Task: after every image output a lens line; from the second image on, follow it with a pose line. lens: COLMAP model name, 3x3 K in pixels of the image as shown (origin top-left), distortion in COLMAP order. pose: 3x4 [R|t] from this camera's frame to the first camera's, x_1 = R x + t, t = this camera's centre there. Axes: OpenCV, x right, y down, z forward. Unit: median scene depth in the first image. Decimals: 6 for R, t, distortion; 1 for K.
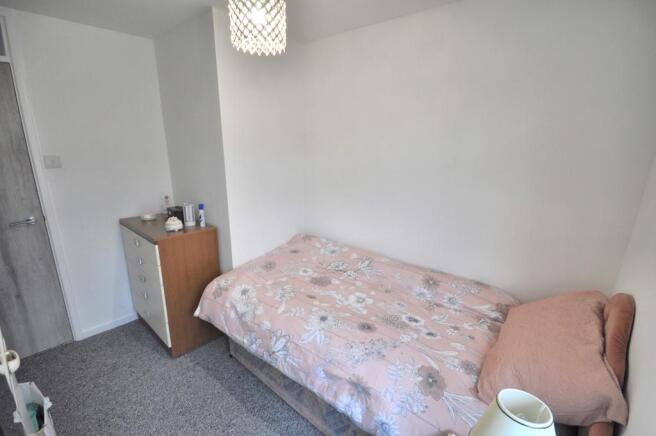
lens RADIAL K [[287.8, 0, 327.3], [0, 287.8, 219.3], [0, 0, 1]] dist [0.003475, -0.000306]
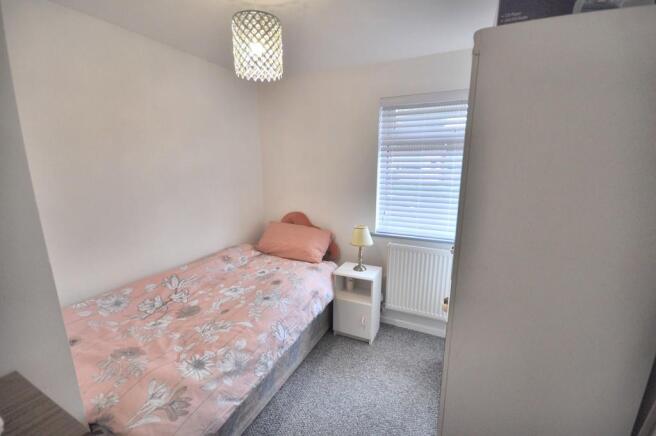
lens RADIAL K [[287.8, 0, 326.9], [0, 287.8, 219.1], [0, 0, 1]] dist [0.003475, -0.000306]
pose [[-0.248804, -0.206421, 0.946302, -0.984286], [0.244917, 0.931864, 0.267666, -0.196232], [-0.937076, 0.298362, -0.181296, 0.748179]]
